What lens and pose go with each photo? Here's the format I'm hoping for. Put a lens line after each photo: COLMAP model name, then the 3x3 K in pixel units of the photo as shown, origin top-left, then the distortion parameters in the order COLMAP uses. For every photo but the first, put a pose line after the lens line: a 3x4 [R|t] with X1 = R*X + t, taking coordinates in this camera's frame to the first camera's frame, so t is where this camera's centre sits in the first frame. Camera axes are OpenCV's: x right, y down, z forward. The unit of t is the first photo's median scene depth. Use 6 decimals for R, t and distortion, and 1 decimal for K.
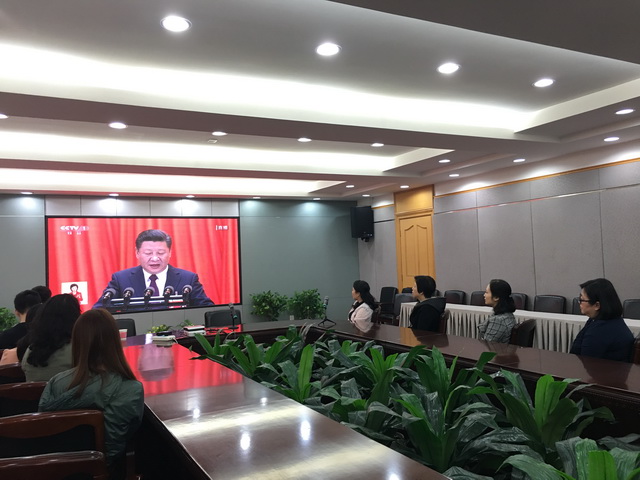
lens RADIAL K [[546.6, 0, 319.6], [0, 546.6, 239.4], [0, 0, 1]] dist [0.059302, 0.001273]
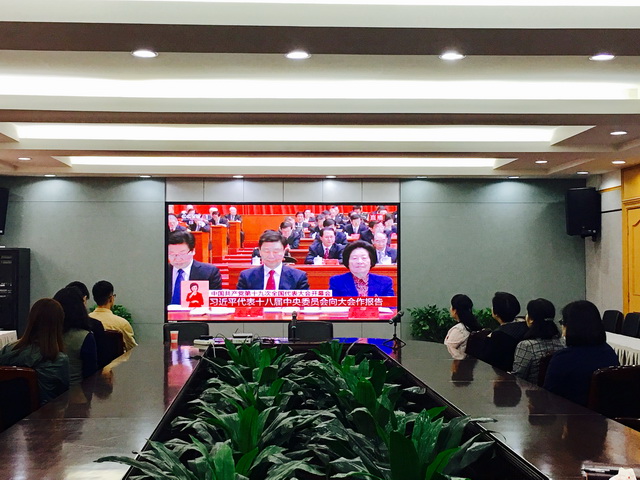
lens RADIAL K [[928.6, 0, 320.3], [0, 928.6, 240.4], [0, 0, 1]] dist [0.008492, 0.000000]
pose [[0.910028, 0.026497, -0.413698, 0.280417], [-0.018872, 0.999569, 0.022509, -0.017712], [0.414116, -0.012677, 0.910136, -0.184579]]
